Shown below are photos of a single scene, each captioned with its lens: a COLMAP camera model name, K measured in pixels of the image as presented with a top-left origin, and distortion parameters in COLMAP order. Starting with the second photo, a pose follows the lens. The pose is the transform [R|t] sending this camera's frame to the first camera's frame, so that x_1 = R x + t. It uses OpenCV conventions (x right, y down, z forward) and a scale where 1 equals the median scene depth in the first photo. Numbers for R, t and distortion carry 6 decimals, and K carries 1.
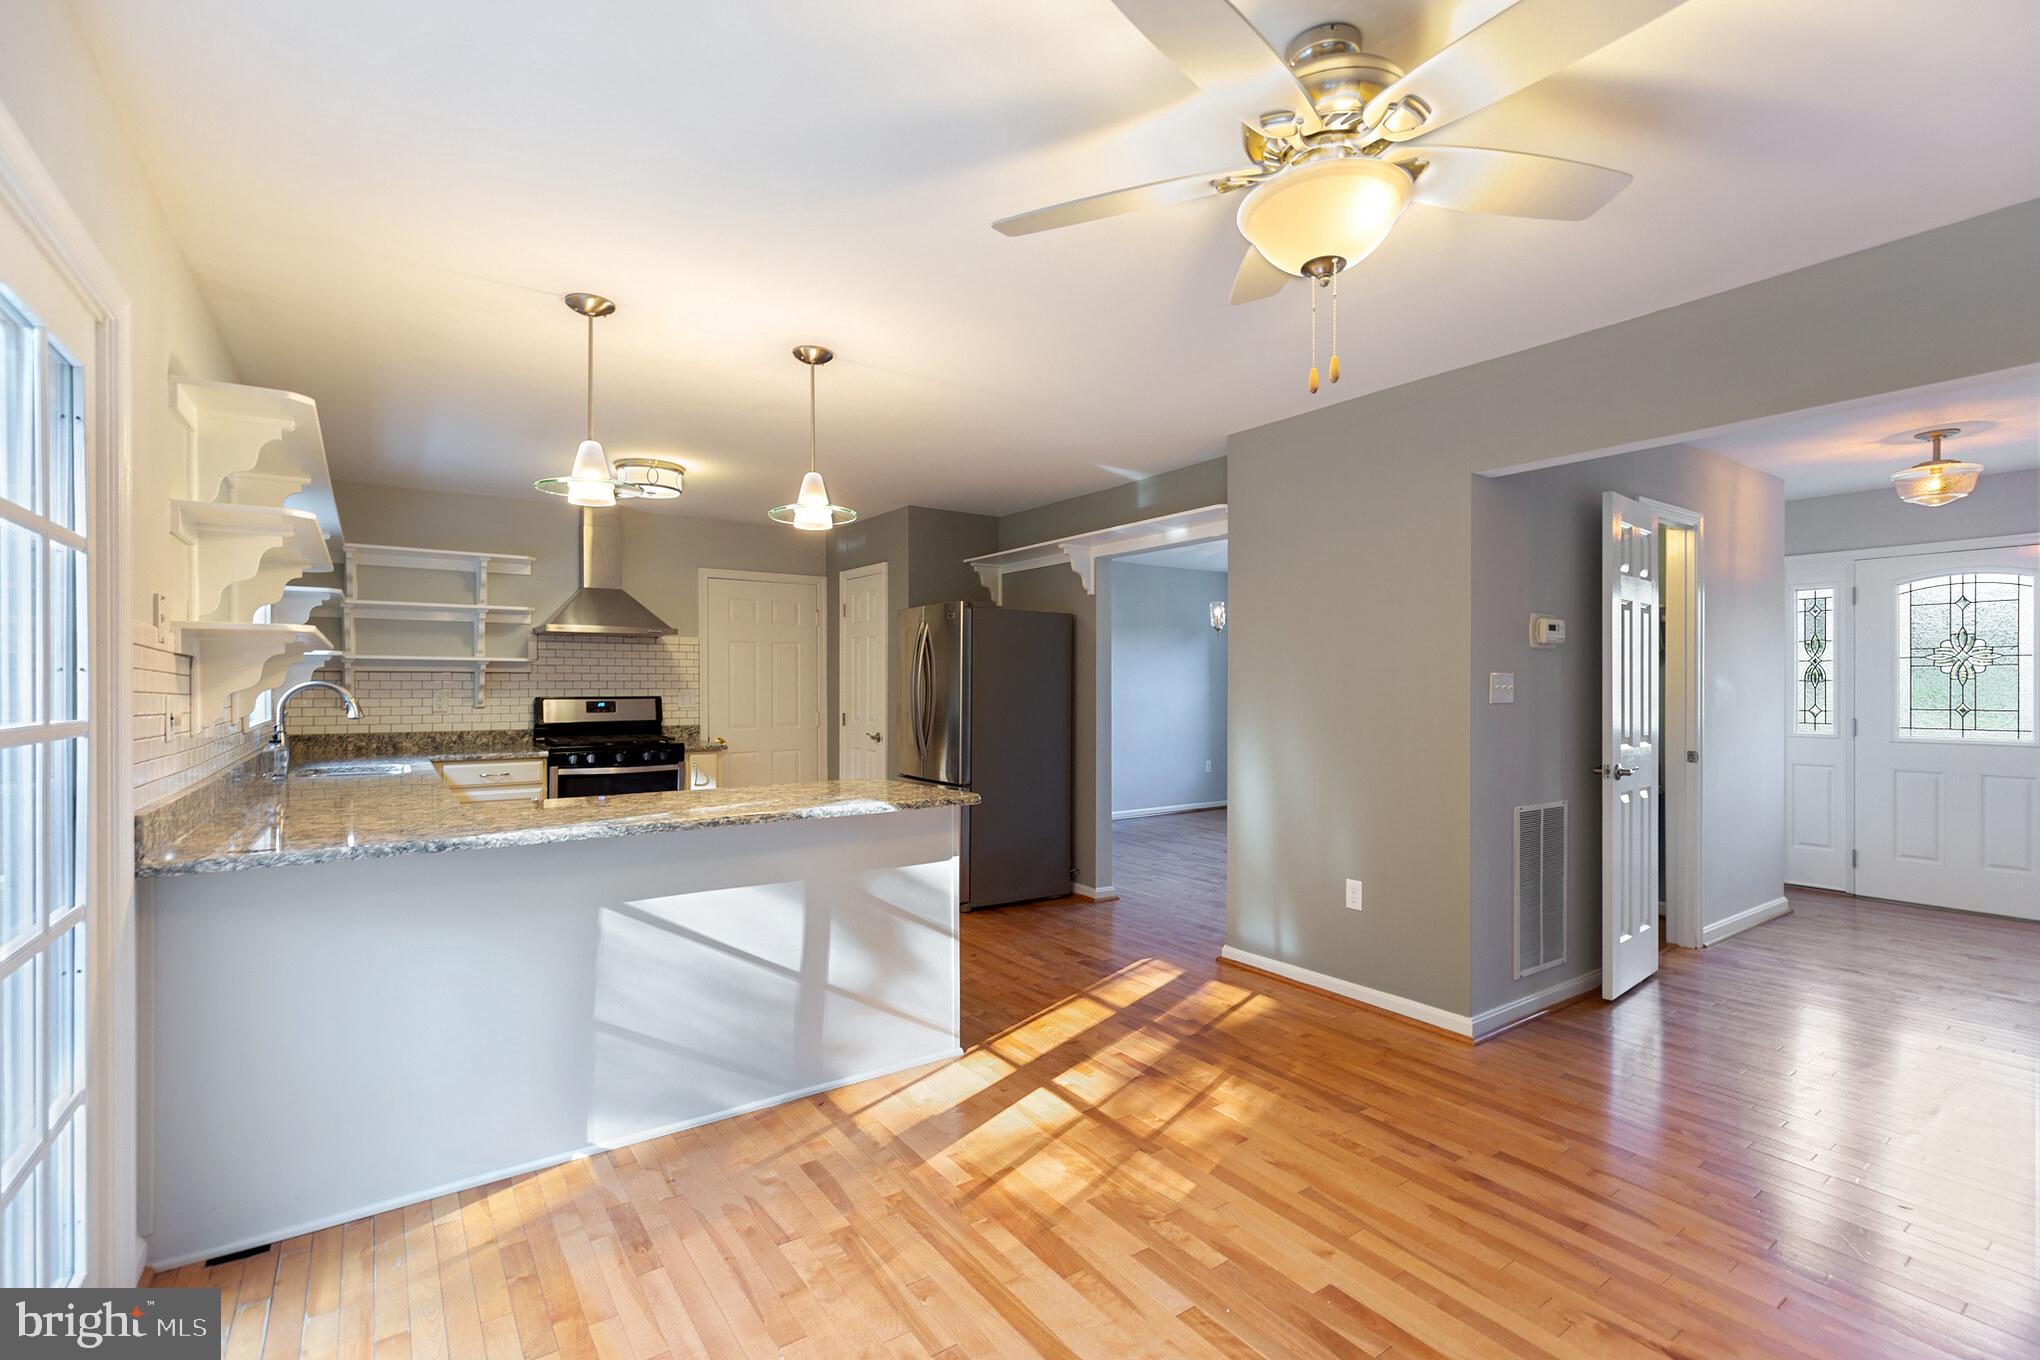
lens RADIAL K [[923.2, 0, 1036.5], [0, 923.2, 684.7], [0, 0, 1]] dist [0.008338, -0.000082]
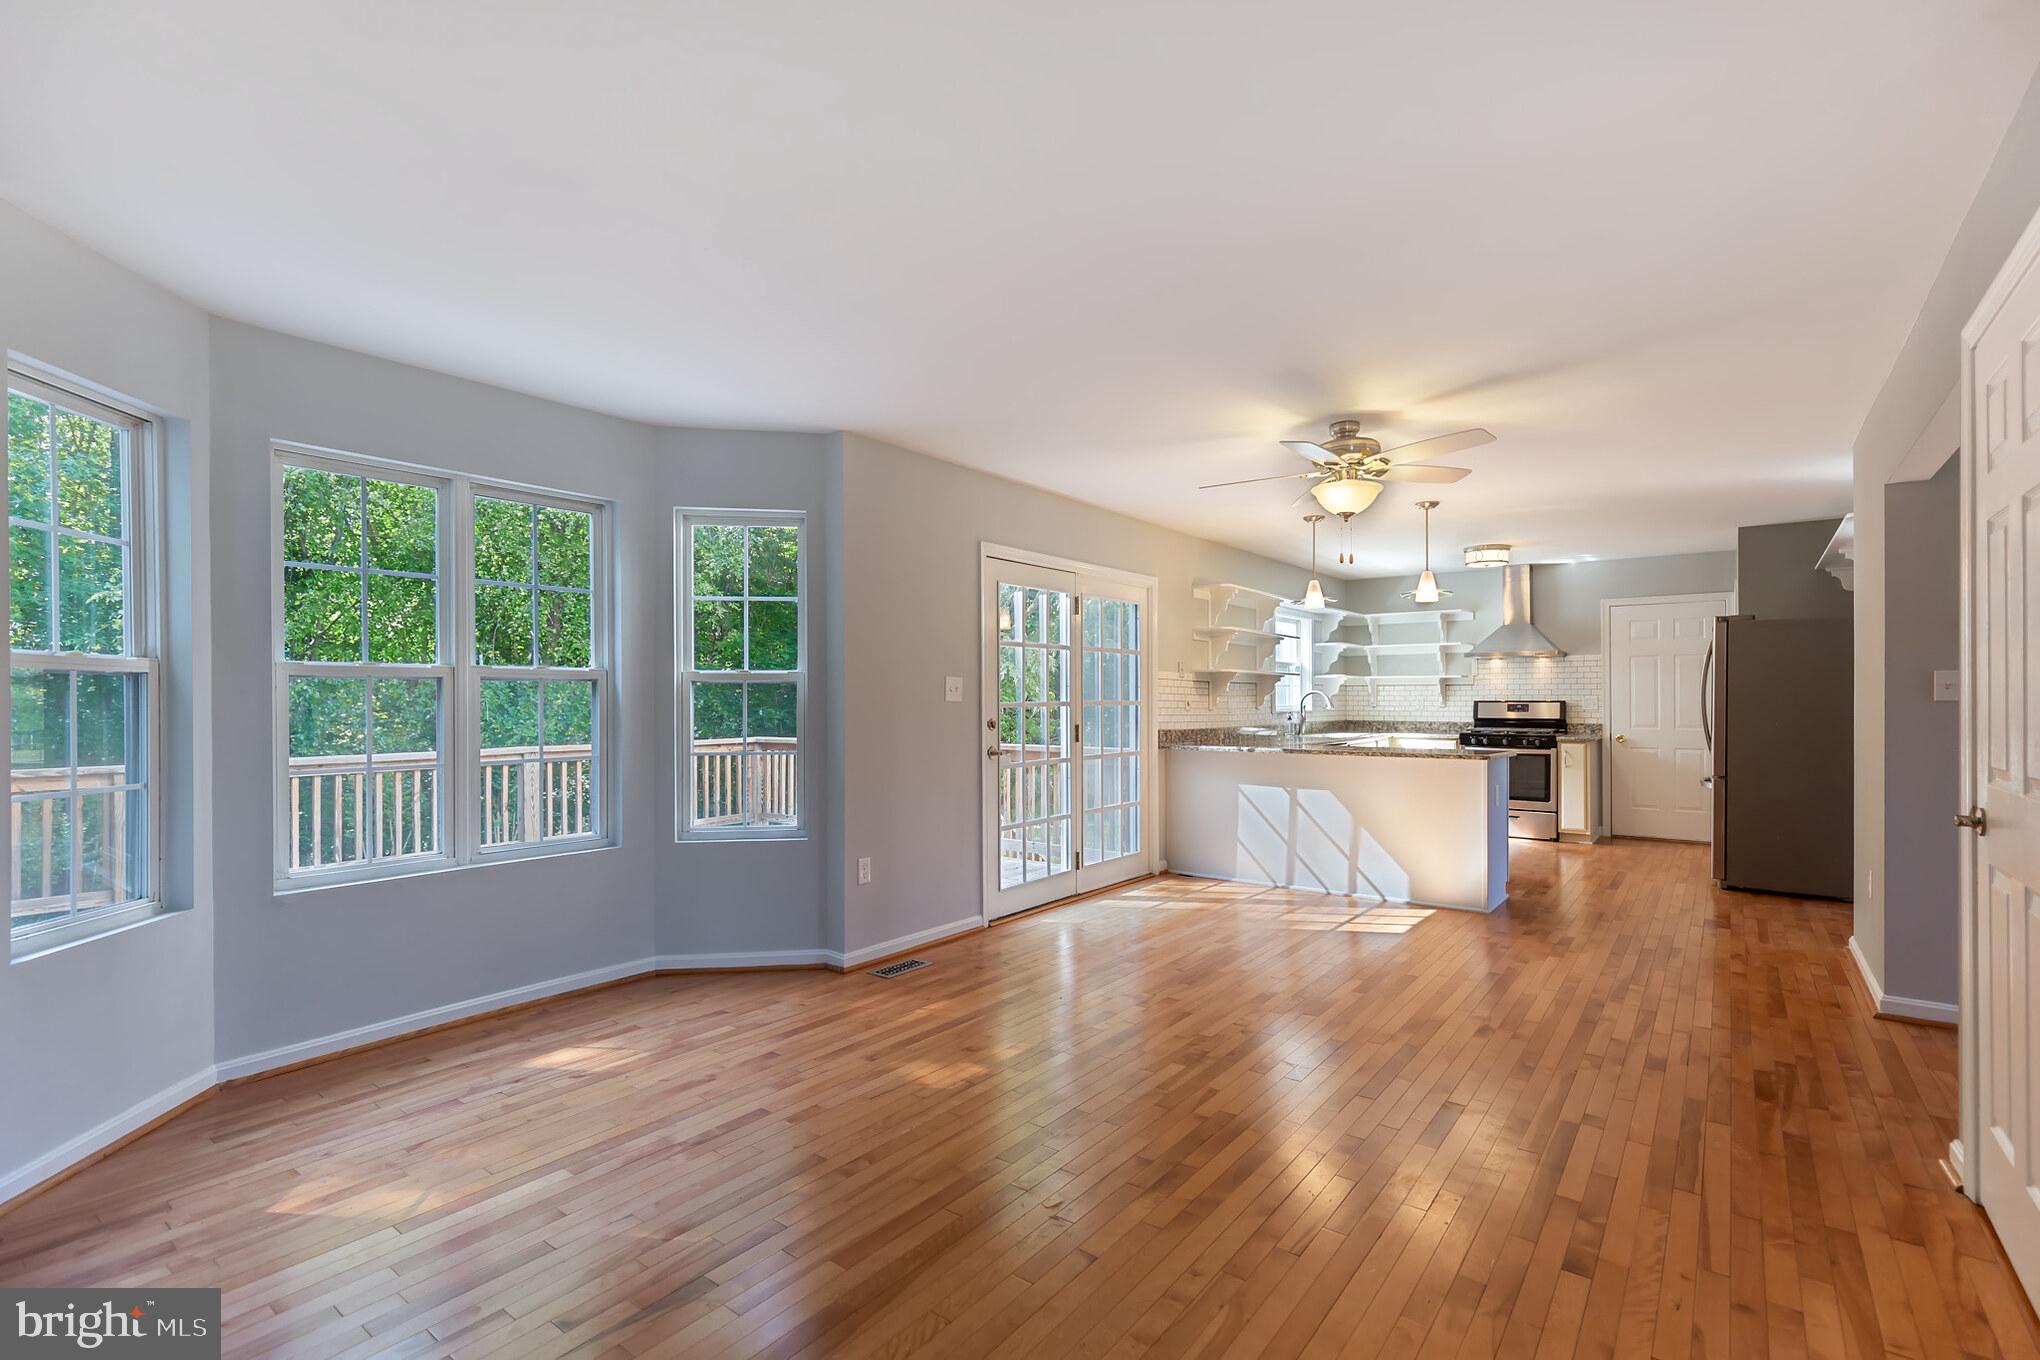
lens RADIAL K [[923.2, 0, 1021.0], [0, 923.2, 699.0], [0, 0, 1]] dist [0.008338, -0.000082]
pose [[0.293610, -0.000572, -0.955925, 0.723356], [0.001889, 0.999998, -0.000018, 0.009896], [0.955923, -0.001800, 0.293611, -0.159454]]
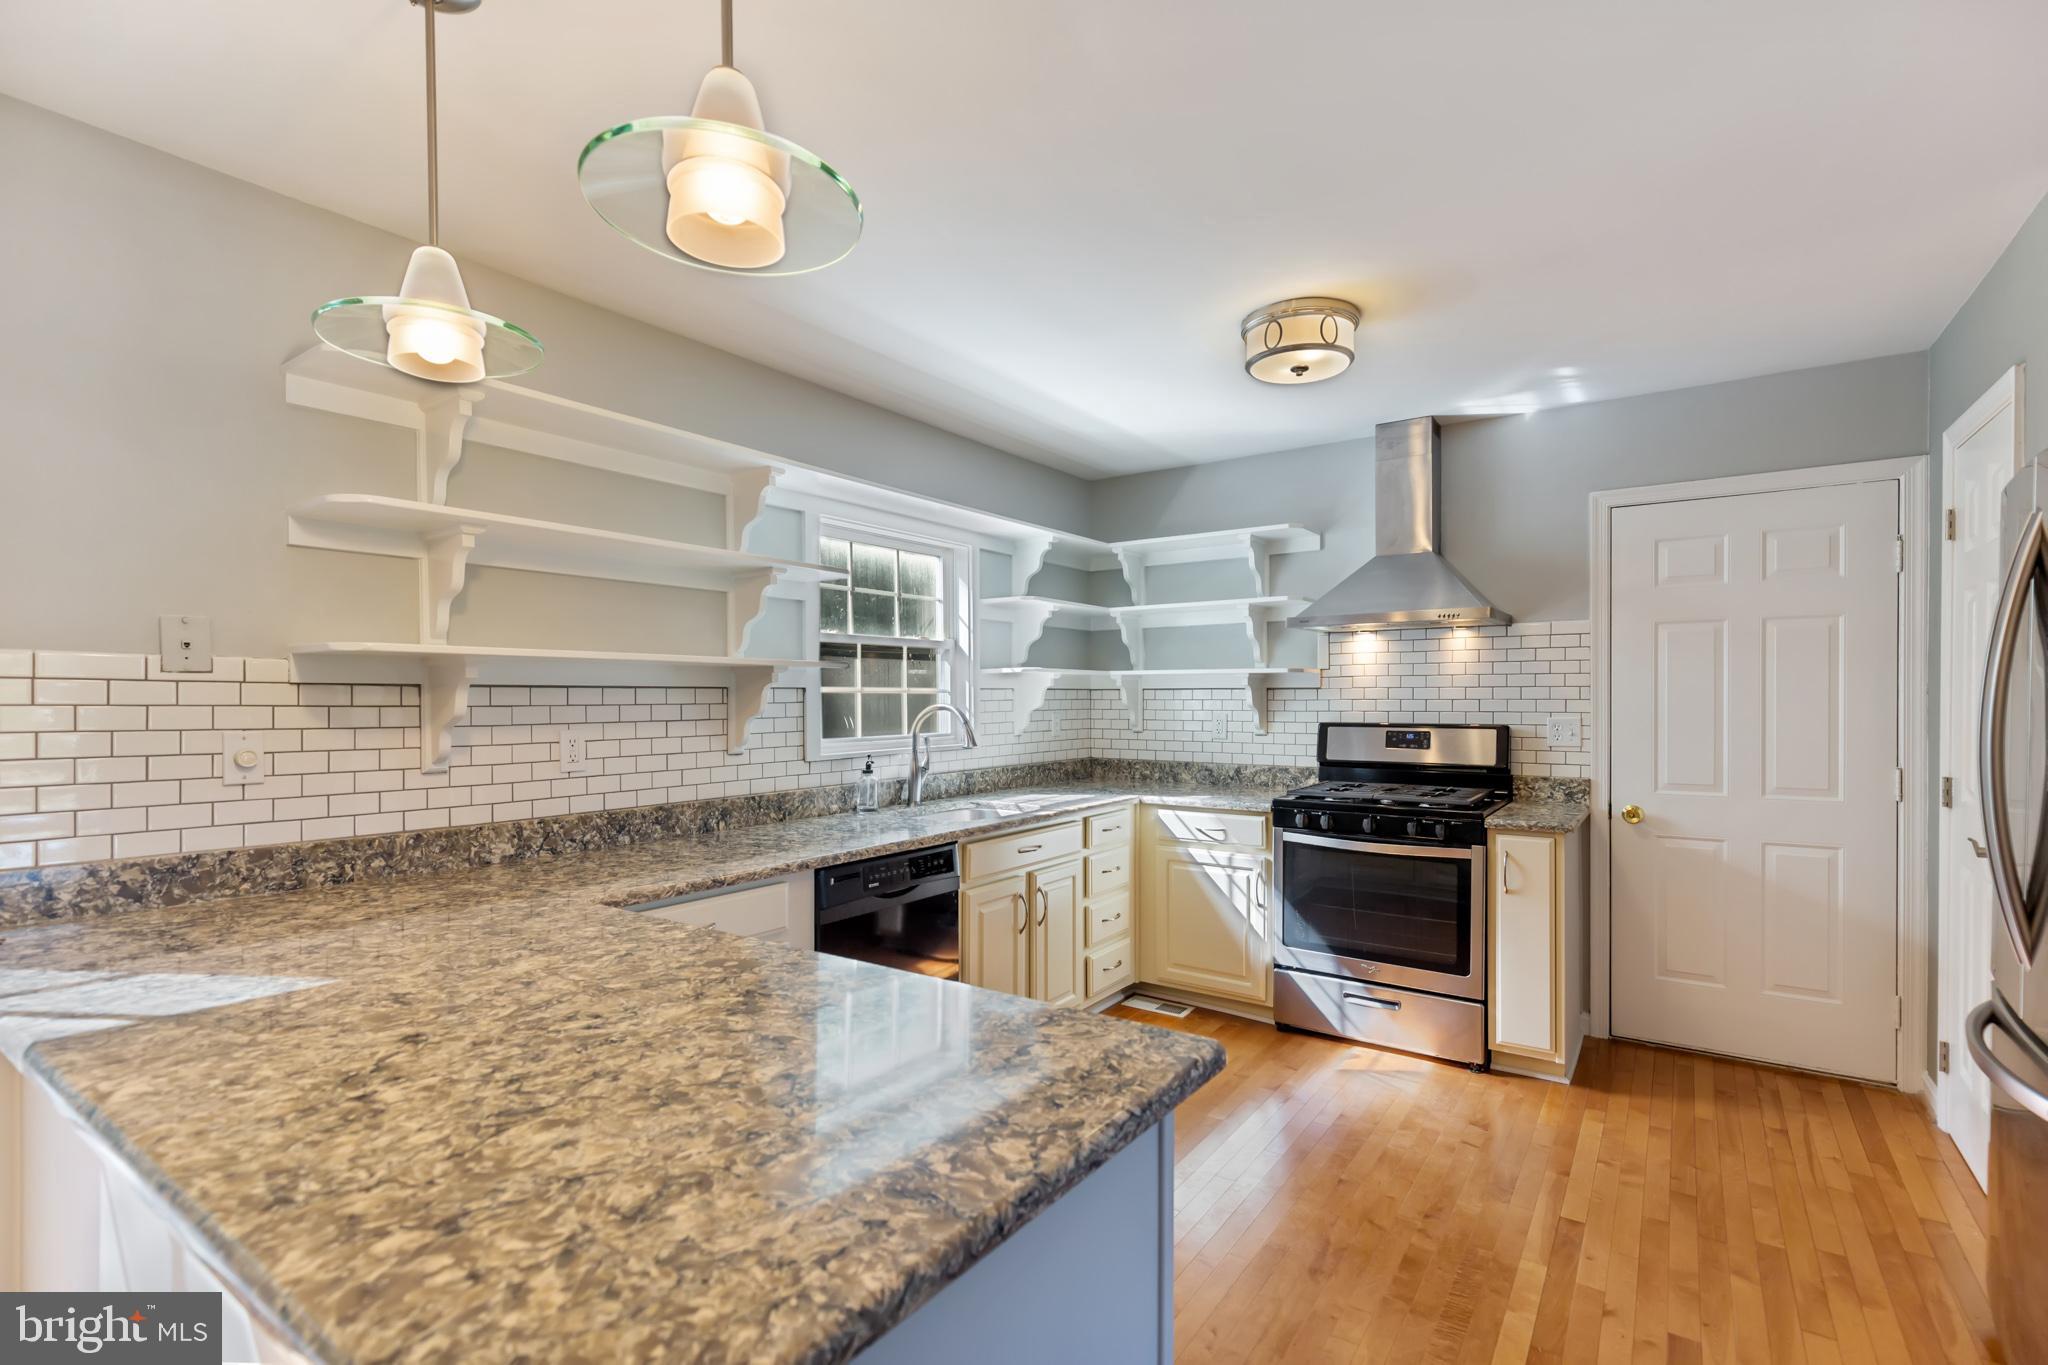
lens RADIAL K [[927.2, 0, 1024.0], [0, 927.2, 708.2], [0, 0, 1]] dist [0.005250, 0.000695]
pose [[0.330816, 0.011880, -0.943620, 0.054578], [0.003038, 0.999902, 0.013654, -0.008007], [0.943690, -0.007384, 0.330748, 0.583372]]
